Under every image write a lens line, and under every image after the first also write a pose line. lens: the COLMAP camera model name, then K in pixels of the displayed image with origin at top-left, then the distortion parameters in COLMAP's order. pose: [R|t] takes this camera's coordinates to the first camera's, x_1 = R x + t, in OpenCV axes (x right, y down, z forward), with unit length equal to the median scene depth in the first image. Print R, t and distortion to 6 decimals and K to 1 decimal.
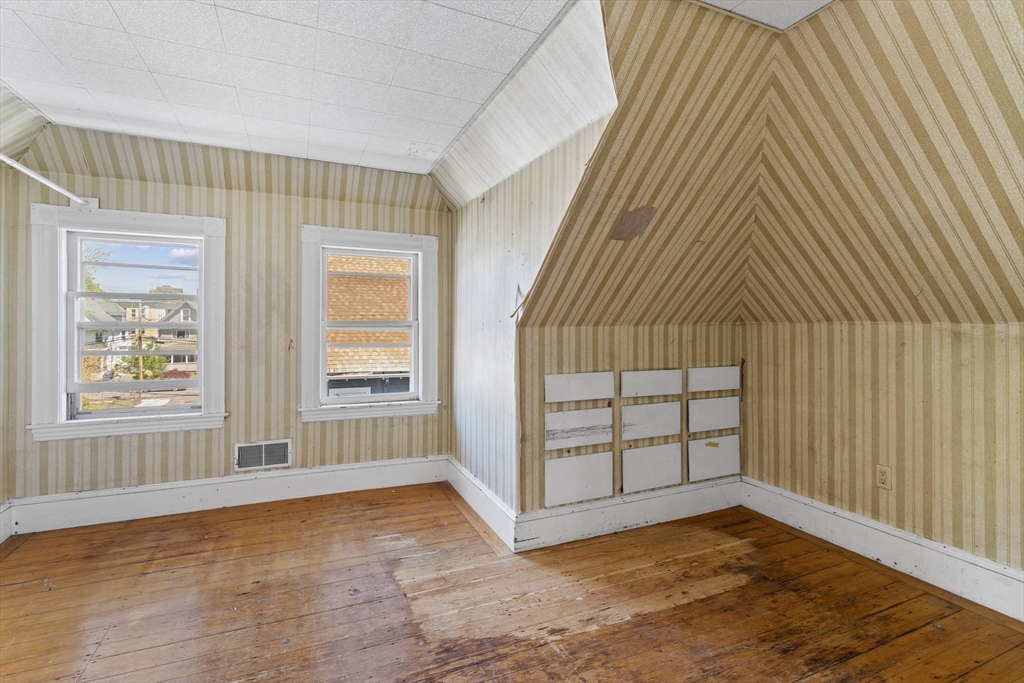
lens RADIAL K [[485.0, 0, 513.2], [0, 485.0, 332.0], [0, 0, 1]] dist [0.002030, -0.000922]
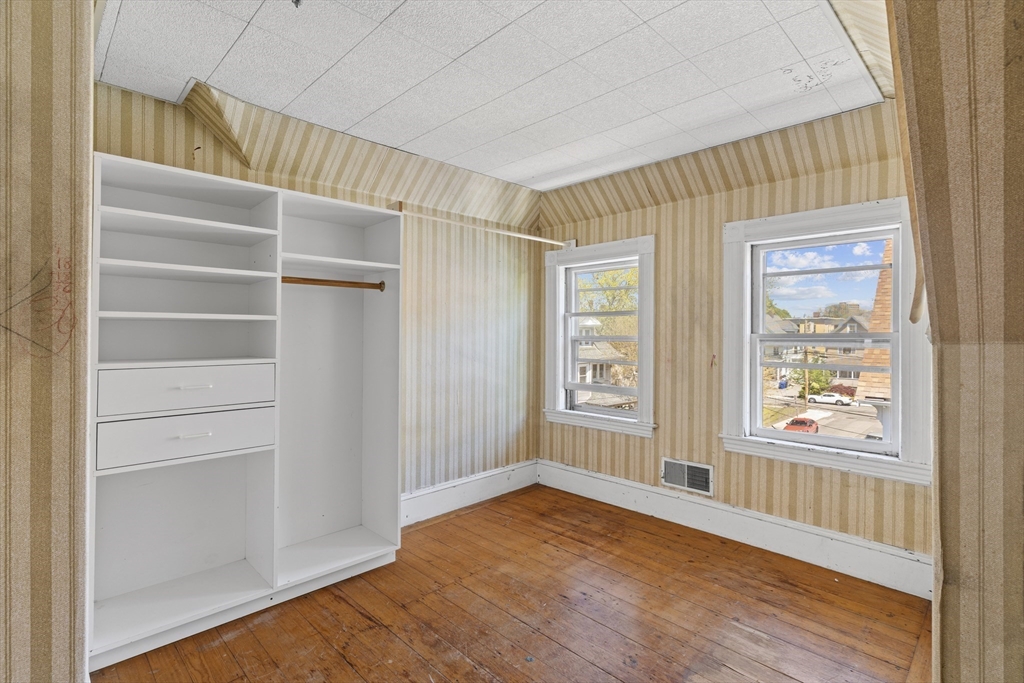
lens RADIAL K [[485.0, 0, 517.2], [0, 485.0, 341.5], [0, 0, 1]] dist [0.002030, -0.000922]
pose [[0.364556, 0.007205, -0.931153, 0.249279], [-0.018294, 0.999832, 0.000574, -0.003032], [0.931002, 0.016825, 0.364627, 0.350105]]
